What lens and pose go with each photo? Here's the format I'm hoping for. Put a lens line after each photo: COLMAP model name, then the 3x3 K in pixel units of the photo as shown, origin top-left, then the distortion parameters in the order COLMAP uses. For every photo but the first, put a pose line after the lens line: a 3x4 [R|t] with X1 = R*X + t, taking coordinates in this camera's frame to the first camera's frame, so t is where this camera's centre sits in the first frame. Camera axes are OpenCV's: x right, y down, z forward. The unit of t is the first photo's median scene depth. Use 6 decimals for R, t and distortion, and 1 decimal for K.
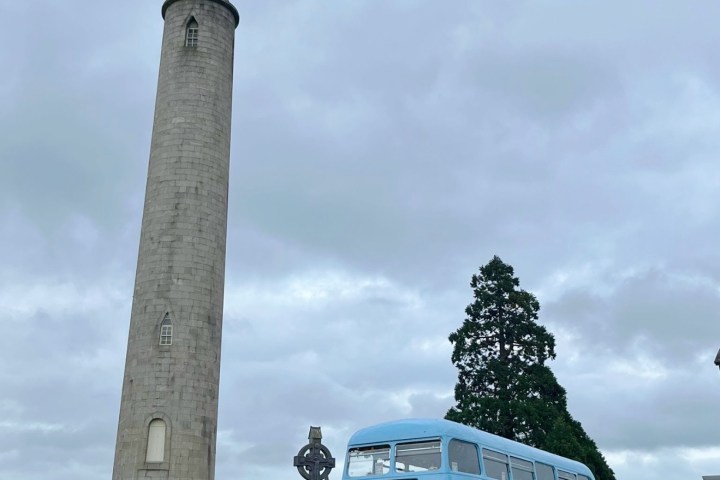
lens RADIAL K [[1156.6, 0, 360.0], [0, 1156.6, 240.0], [0, 0, 1]] dist [-0.003016, 0.004673]
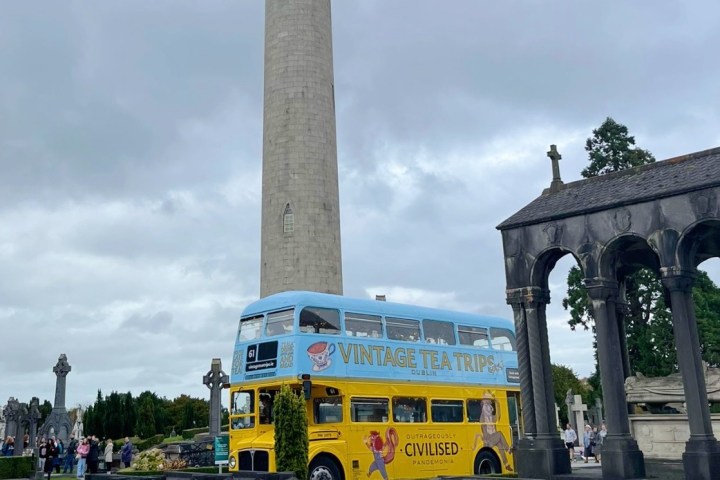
lens RADIAL K [[1156.6, 0, 360.0], [0, 1156.6, 240.0], [0, 0, 1]] dist [-0.003016, 0.004673]
pose [[0.925904, -0.074894, -0.370260, 0.323220], [0.118456, 0.988277, 0.096318, -0.004550], [0.358706, -0.133041, 0.923921, -0.051749]]
